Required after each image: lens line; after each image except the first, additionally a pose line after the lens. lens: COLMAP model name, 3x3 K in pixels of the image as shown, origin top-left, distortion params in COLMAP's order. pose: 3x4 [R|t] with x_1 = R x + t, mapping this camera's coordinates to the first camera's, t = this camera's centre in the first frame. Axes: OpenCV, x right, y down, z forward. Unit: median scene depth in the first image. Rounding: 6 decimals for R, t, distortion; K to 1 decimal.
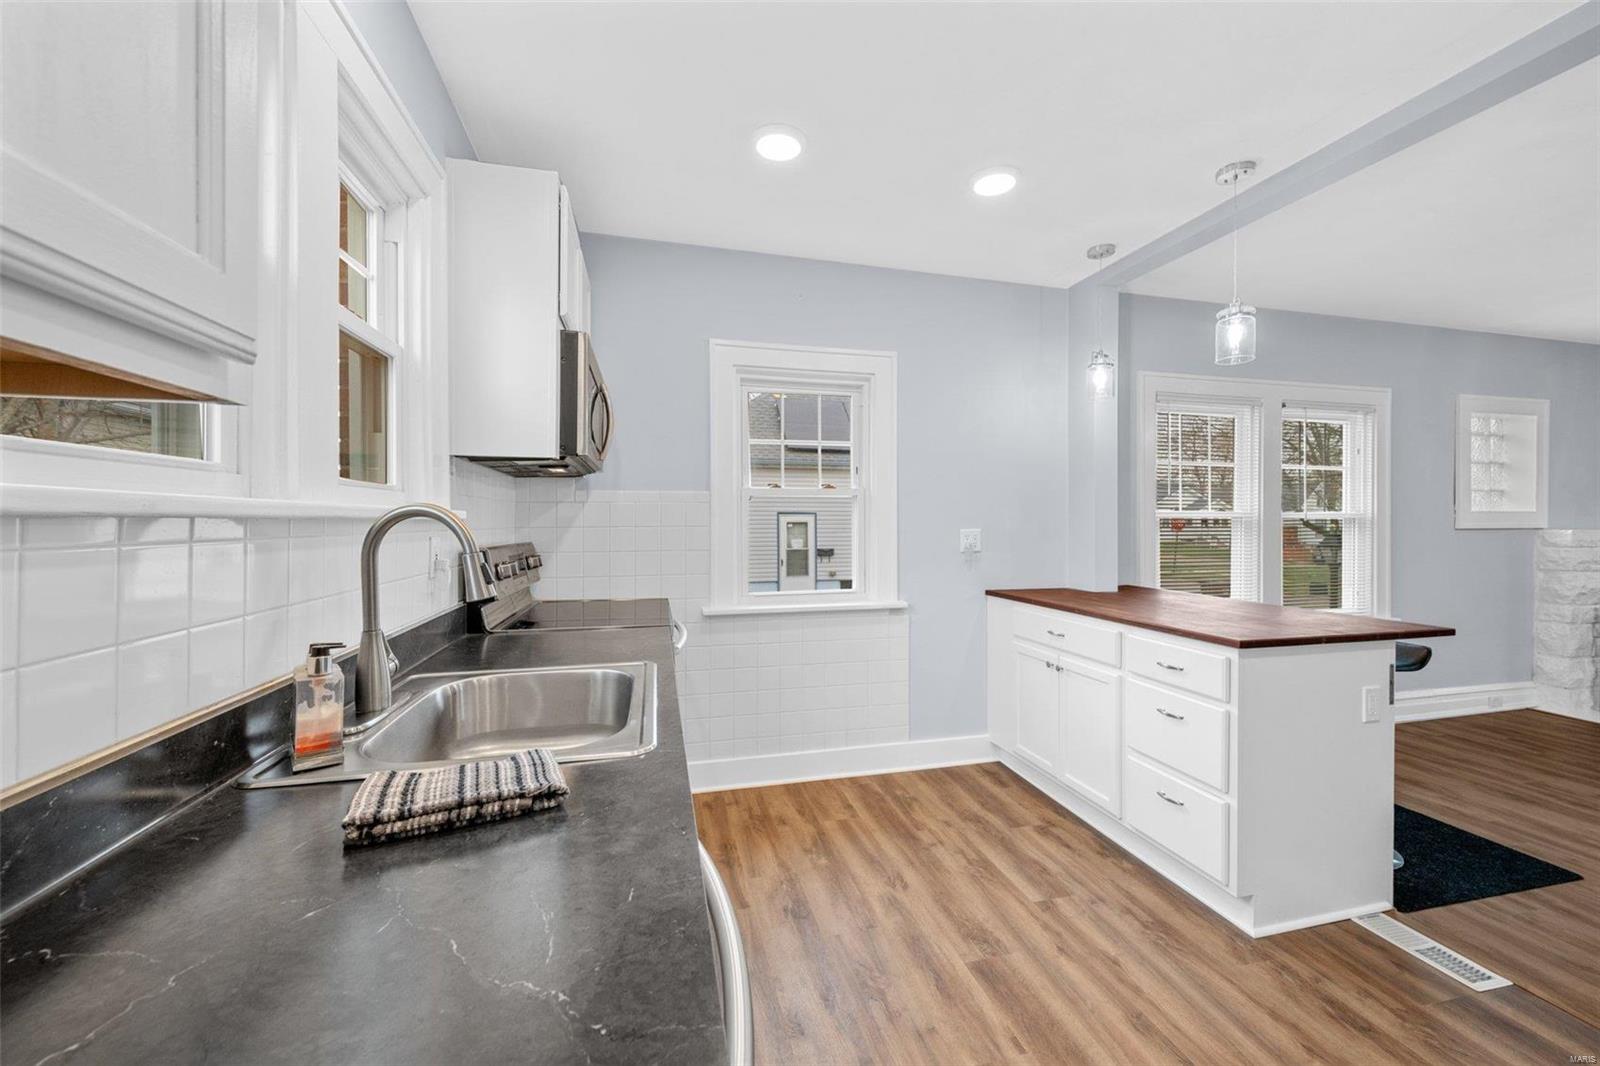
lens RADIAL K [[631.7, 0, 799.1], [0, 631.7, 524.9], [0, 0, 1]] dist [-0.001301, -0.000469]
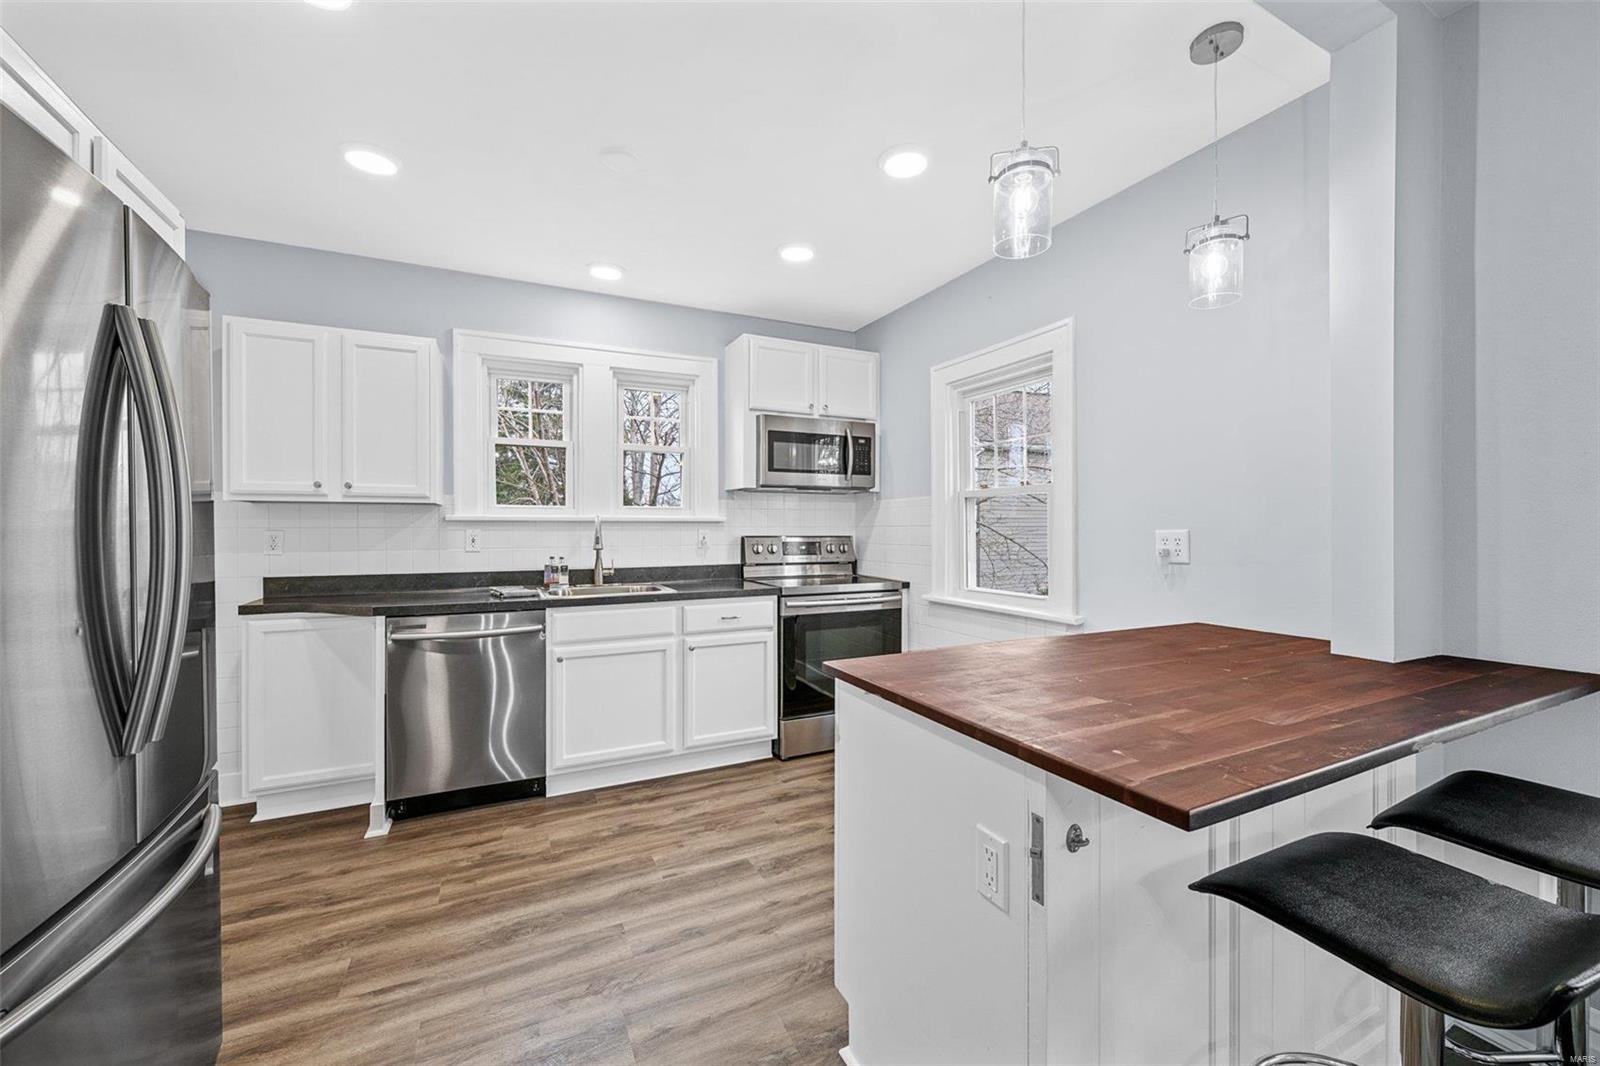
lens RADIAL K [[631.7, 0, 805.0], [0, 631.7, 529.7], [0, 0, 1]] dist [-0.001301, -0.000469]
pose [[0.212135, 0.003177, -0.977235, 0.955034], [-0.002123, 0.999994, 0.002790, 0.006340], [0.977238, 0.001483, 0.212141, 0.513303]]
